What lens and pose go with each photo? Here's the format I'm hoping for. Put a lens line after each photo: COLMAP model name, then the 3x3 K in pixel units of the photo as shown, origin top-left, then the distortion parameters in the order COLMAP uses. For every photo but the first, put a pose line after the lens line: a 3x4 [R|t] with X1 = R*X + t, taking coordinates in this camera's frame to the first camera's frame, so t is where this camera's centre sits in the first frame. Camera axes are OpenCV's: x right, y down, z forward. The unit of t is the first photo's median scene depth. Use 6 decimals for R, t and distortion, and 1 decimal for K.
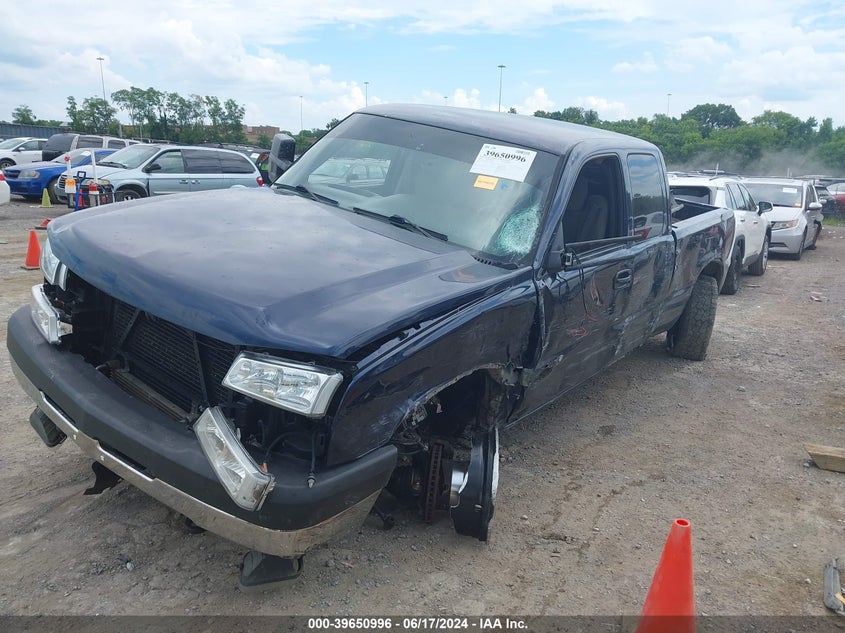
lens RADIAL K [[641.6, 0, 422.5], [0, 641.6, 316.5], [0, 0, 1]] dist [0.041534, -0.065309]
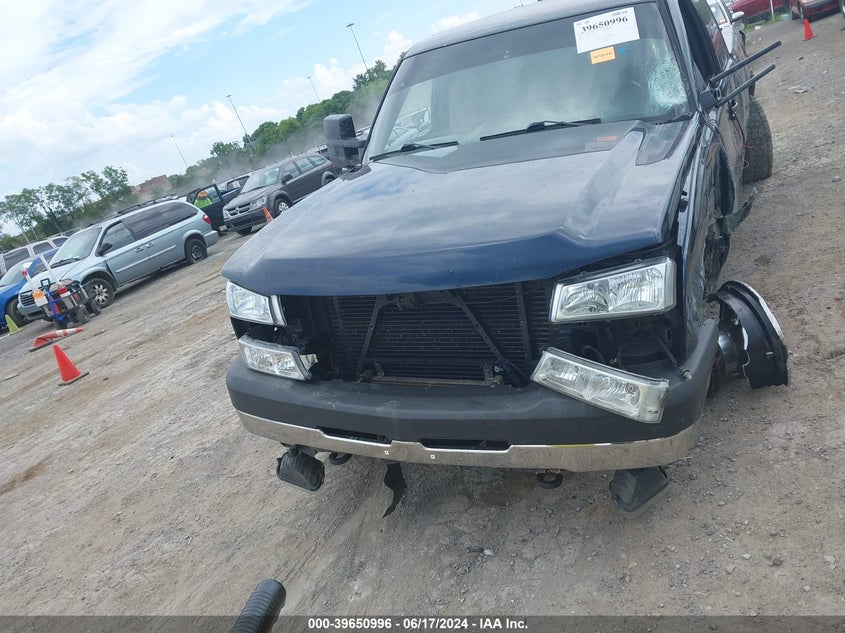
lens RADIAL K [[641.6, 0, 422.5], [0, 641.6, 316.5], [0, 0, 1]] dist [0.041534, -0.065309]
pose [[0.911618, -0.408971, 0.041182, -0.333037], [0.406271, 0.911726, 0.060827, -0.022893], [-0.062423, -0.038720, 0.997298, 0.050289]]
